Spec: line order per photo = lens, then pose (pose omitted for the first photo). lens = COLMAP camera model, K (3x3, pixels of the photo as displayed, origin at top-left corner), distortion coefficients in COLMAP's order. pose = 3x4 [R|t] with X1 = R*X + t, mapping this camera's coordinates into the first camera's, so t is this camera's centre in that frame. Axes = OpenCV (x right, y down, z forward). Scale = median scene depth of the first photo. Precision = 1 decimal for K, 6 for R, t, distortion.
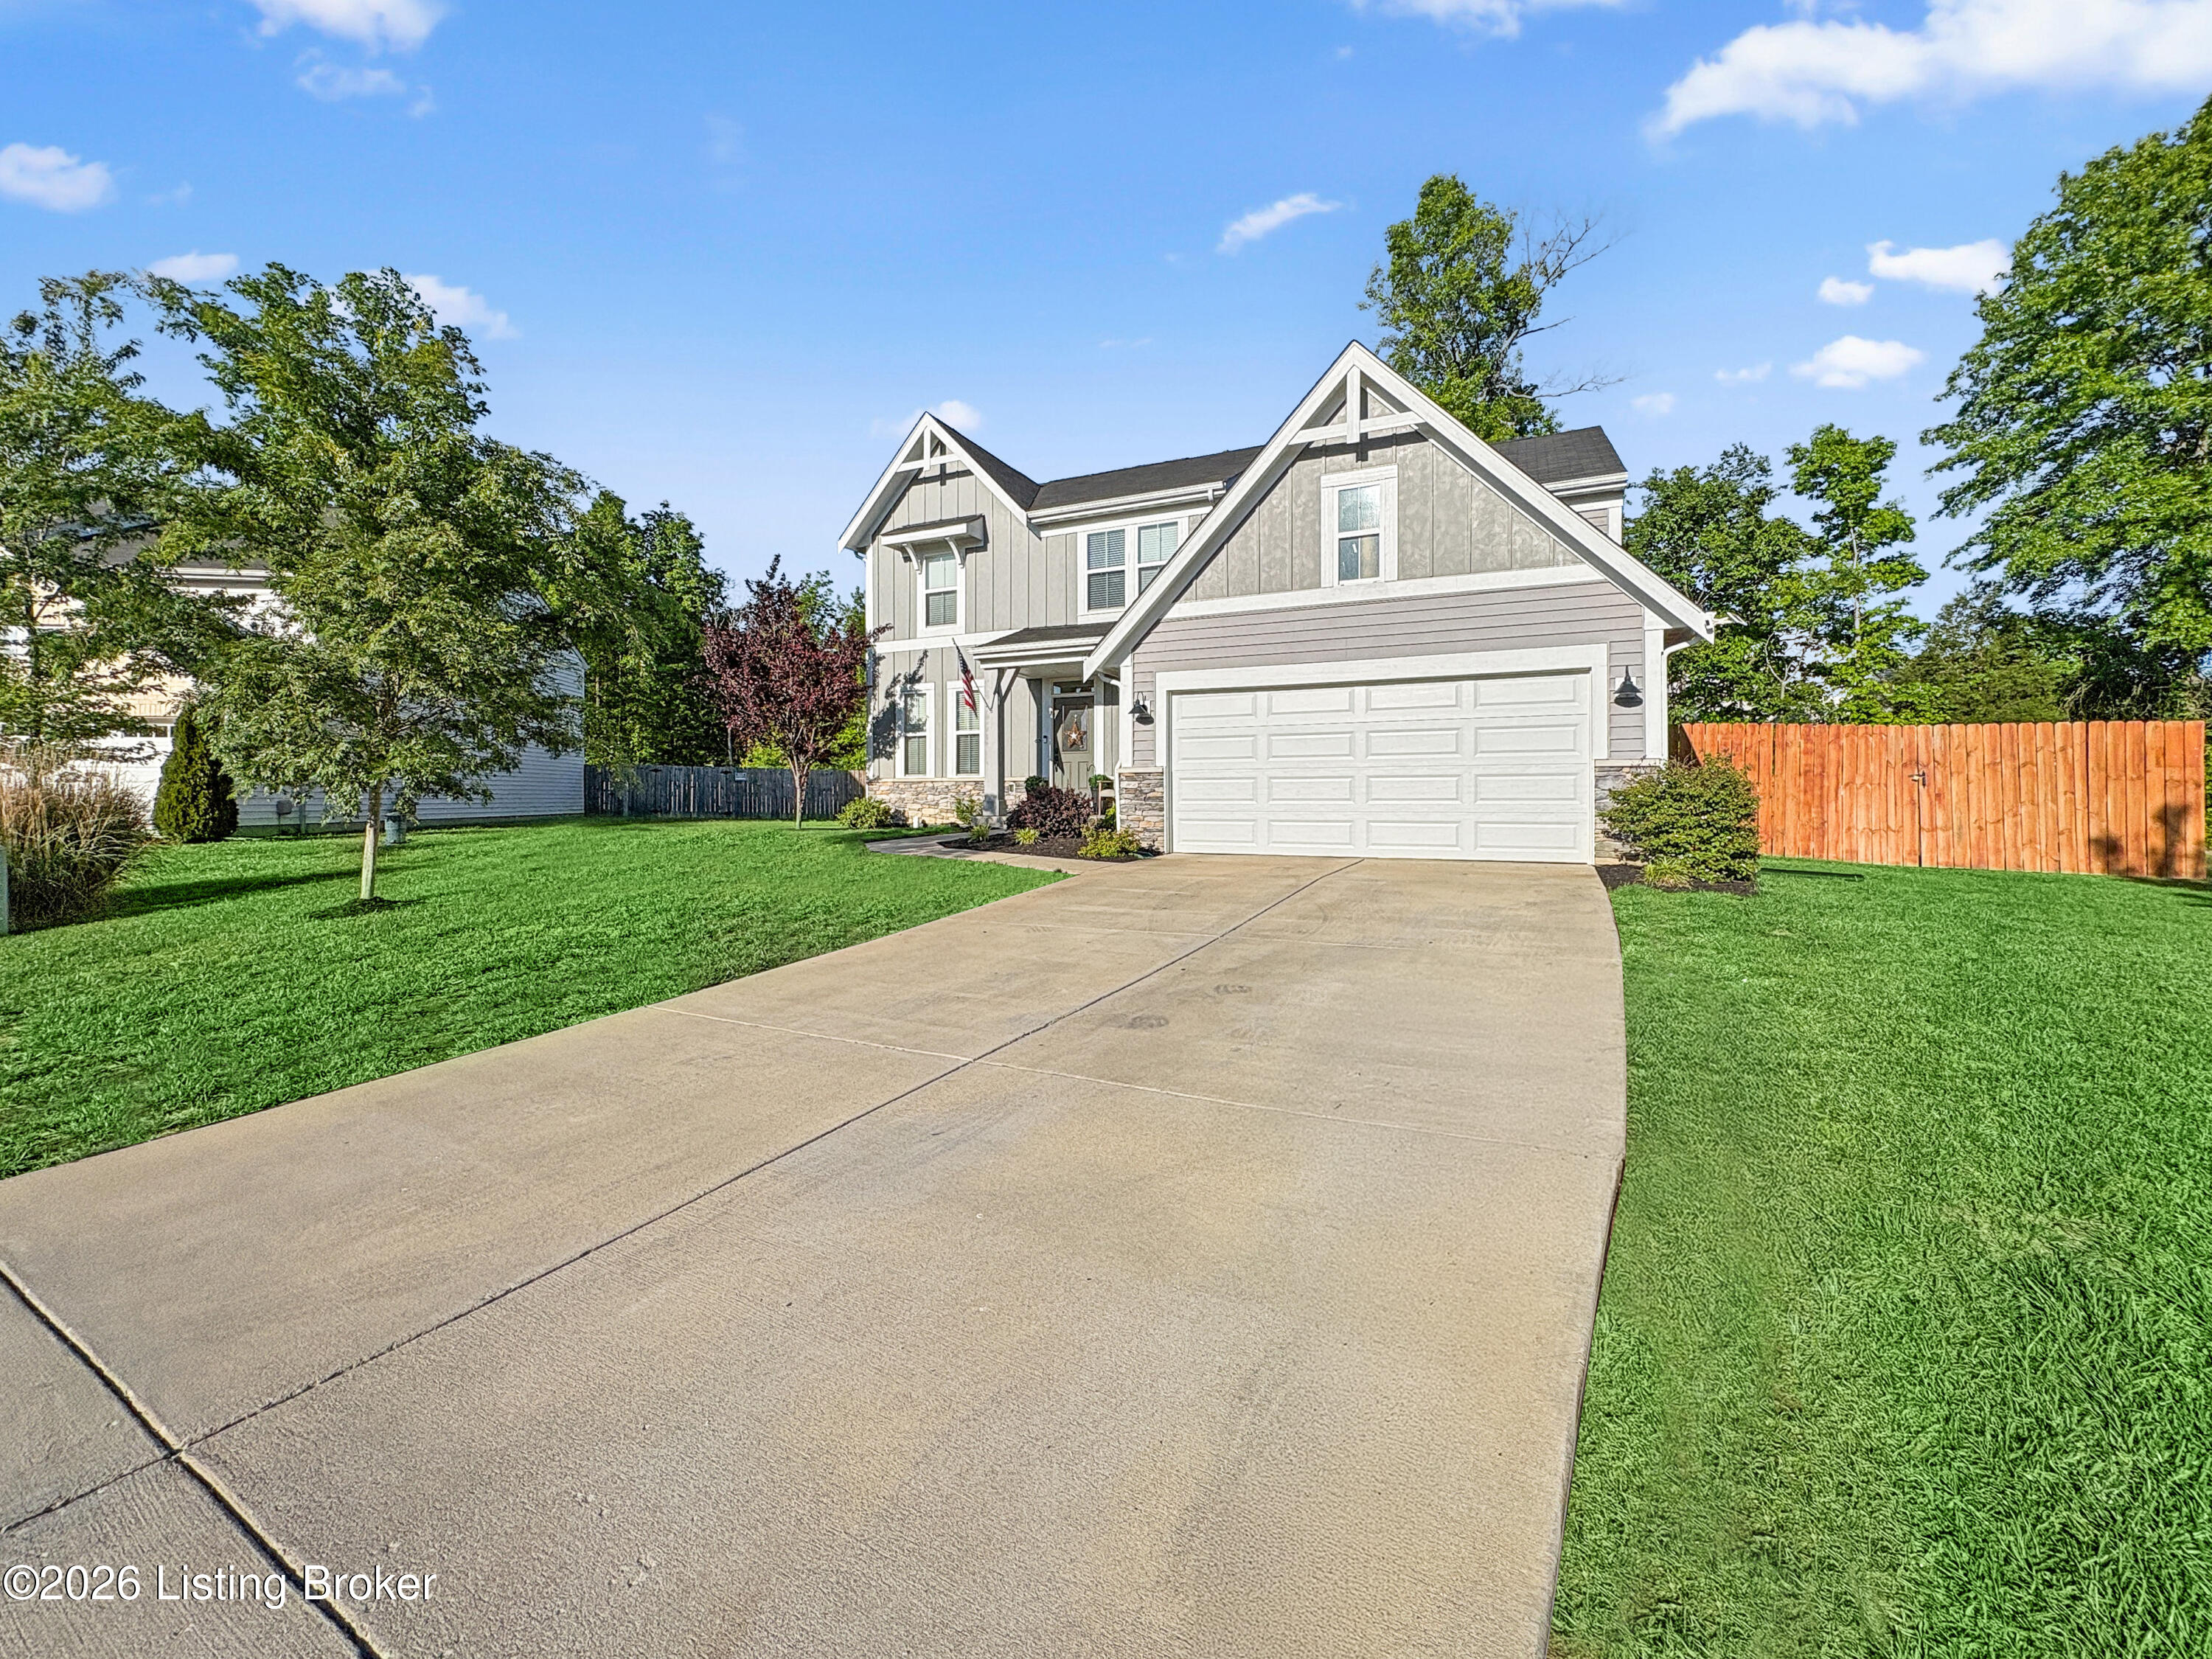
lens RADIAL K [[886.7, 0, 1108.0], [0, 886.7, 821.5], [0, 0, 1]] dist [0.000106, 0.000279]
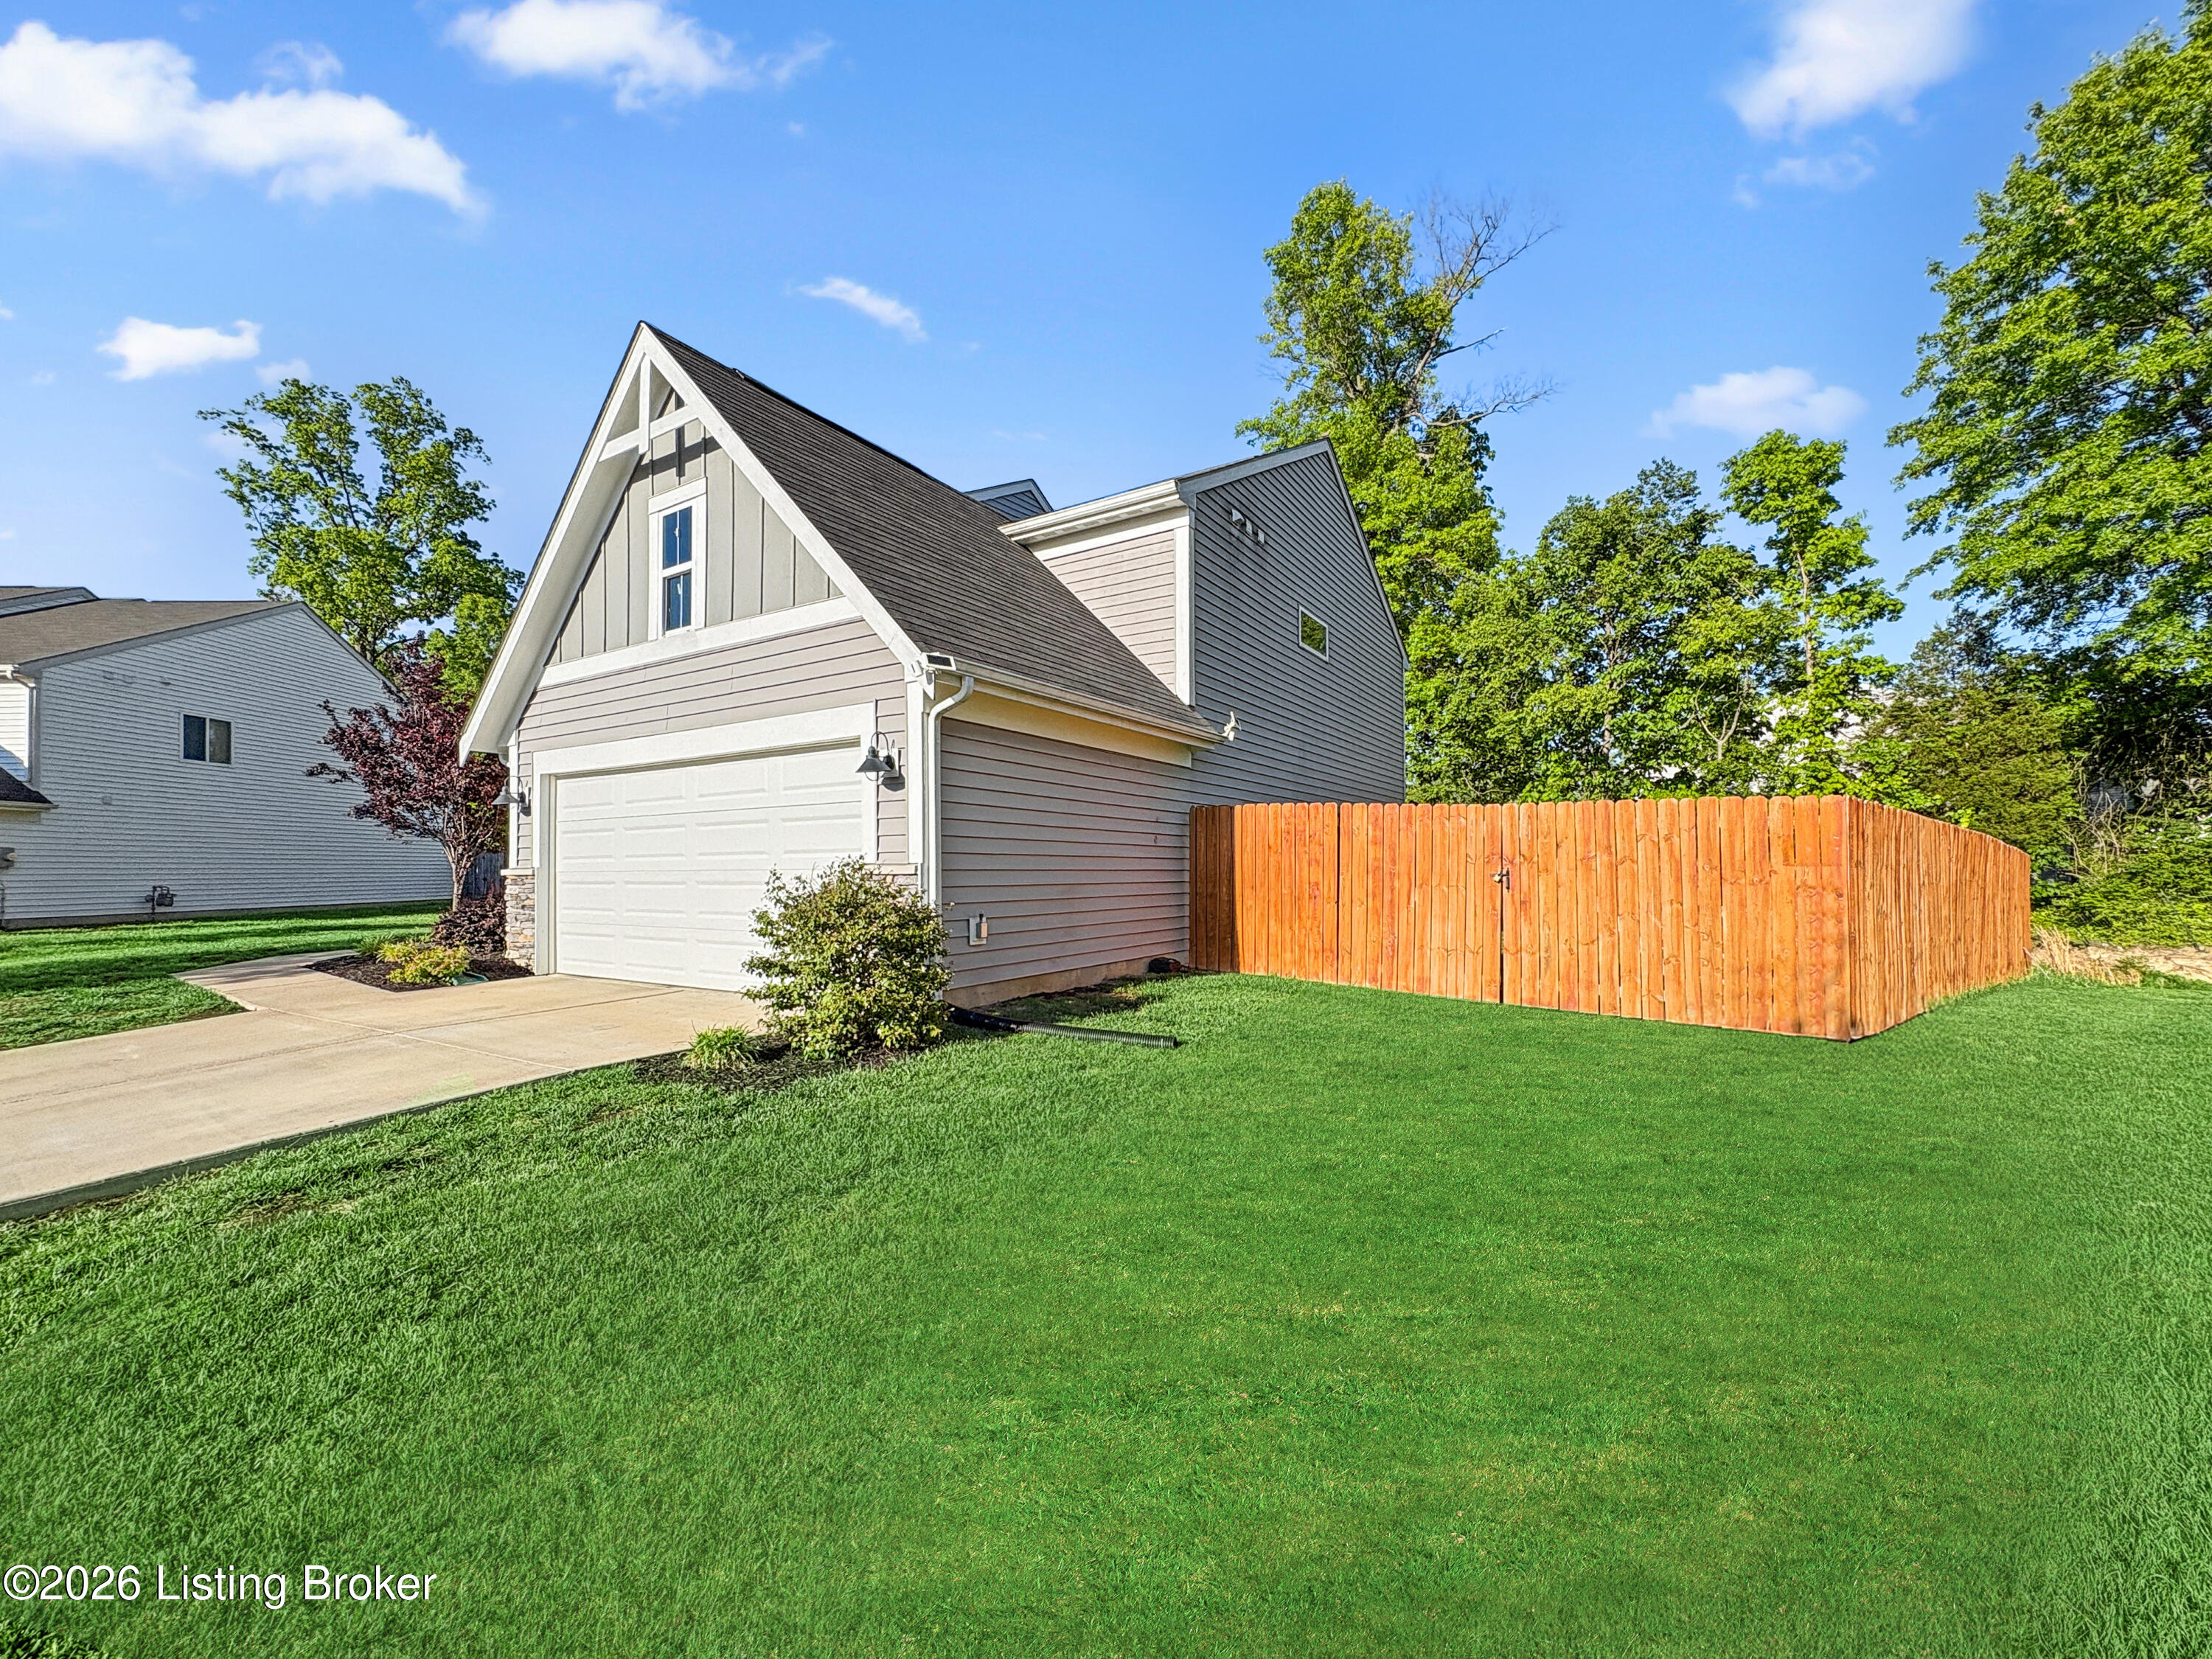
lens RADIAL K [[877.1, 0, 1191.3], [0, 877.1, 860.7], [0, 0, 1]] dist [0.032603, -0.016832]
pose [[0.993551, -0.006838, -0.113181, 0.401453], [0.002567, 0.999281, -0.037838, -0.019879], [0.113358, 0.037304, 0.992854, 0.143813]]
